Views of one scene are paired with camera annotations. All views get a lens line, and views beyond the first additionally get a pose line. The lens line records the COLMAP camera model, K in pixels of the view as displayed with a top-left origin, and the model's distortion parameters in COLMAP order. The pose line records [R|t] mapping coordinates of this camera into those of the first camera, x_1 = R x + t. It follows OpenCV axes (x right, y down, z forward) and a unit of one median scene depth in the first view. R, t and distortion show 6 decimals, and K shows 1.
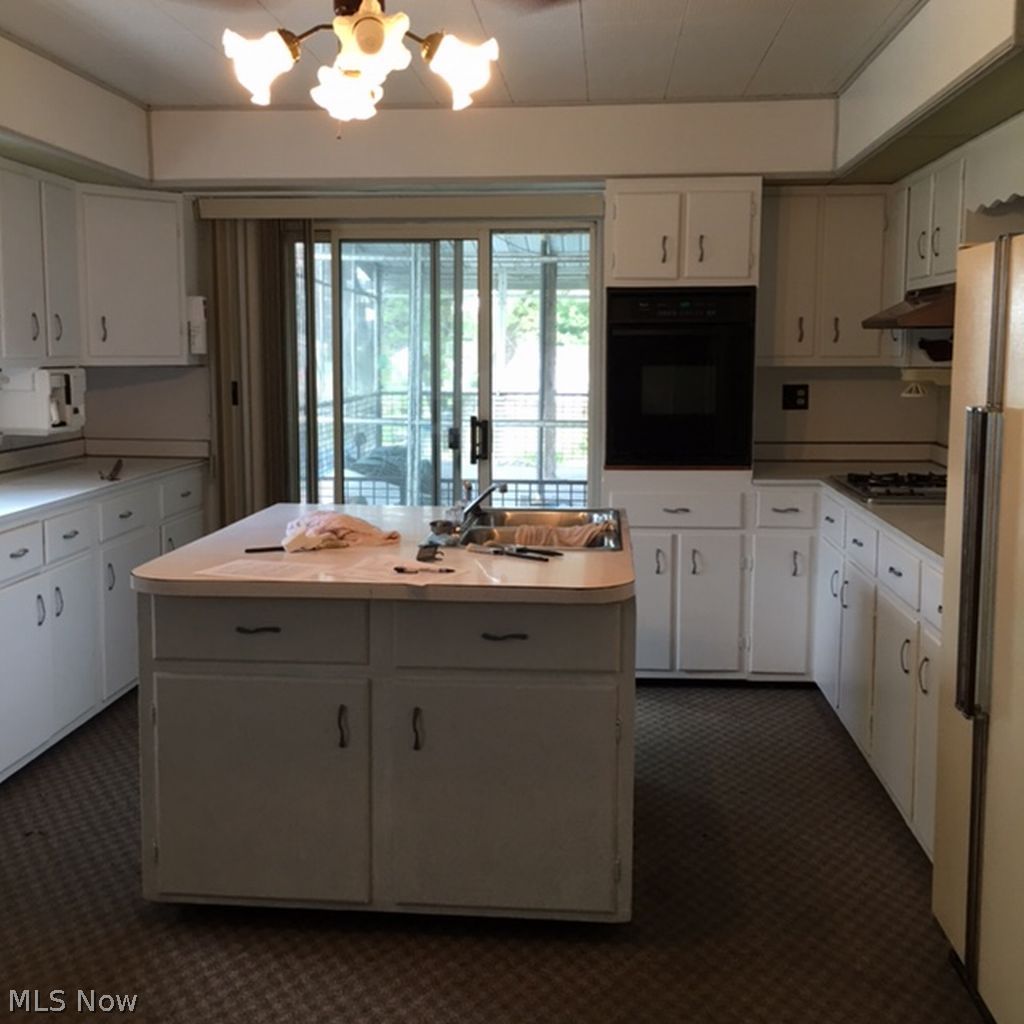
lens RADIAL K [[1136.5, 0, 512.0], [0, 1136.5, 512.0], [0, 0, 1]] dist [-0.008894, -0.044094]
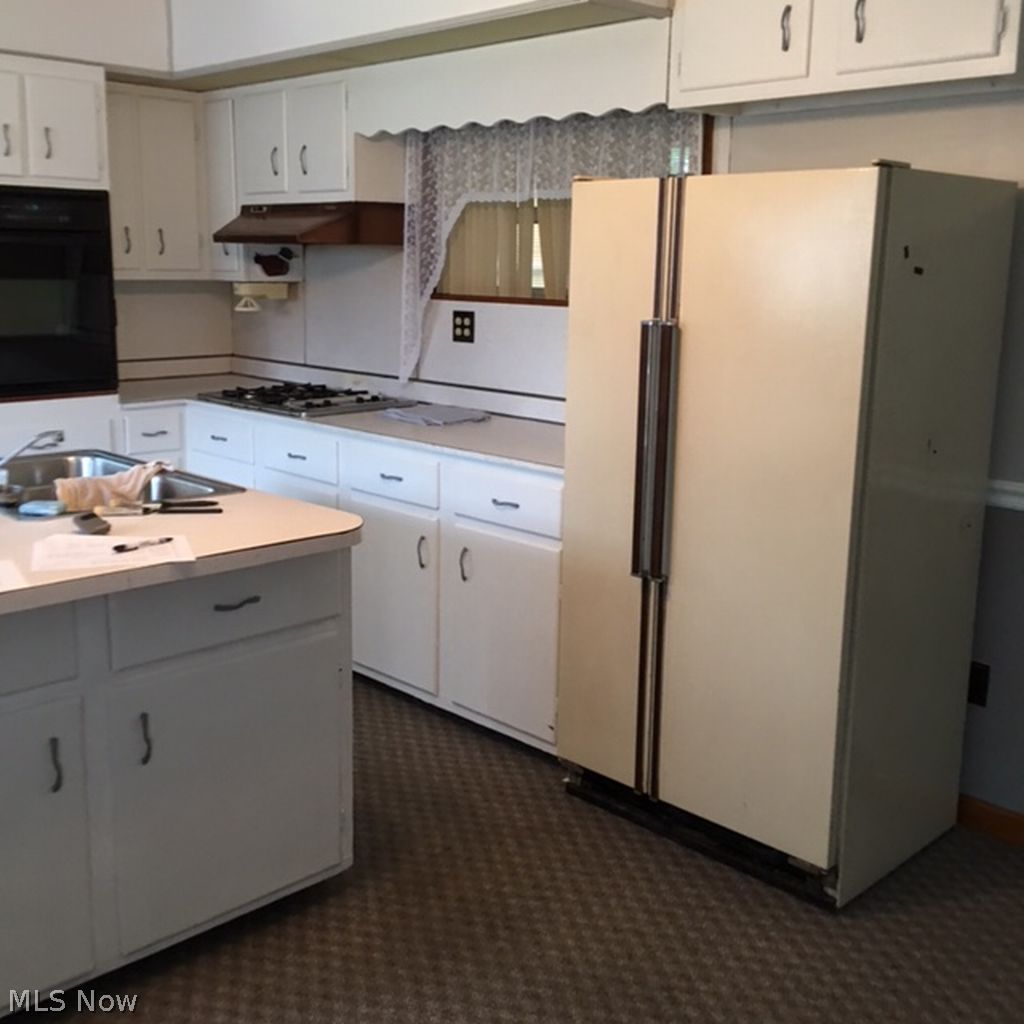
lens RADIAL K [[1122.7, 0, 512.0], [0, 1122.7, 512.0], [0, 0, 1]] dist [0.001657, -0.024938]
pose [[0.640895, -0.150608, 0.752709, -0.291876], [0.088221, 0.988518, 0.122674, -0.026262], [-0.762542, -0.012216, 0.646824, 0.167159]]
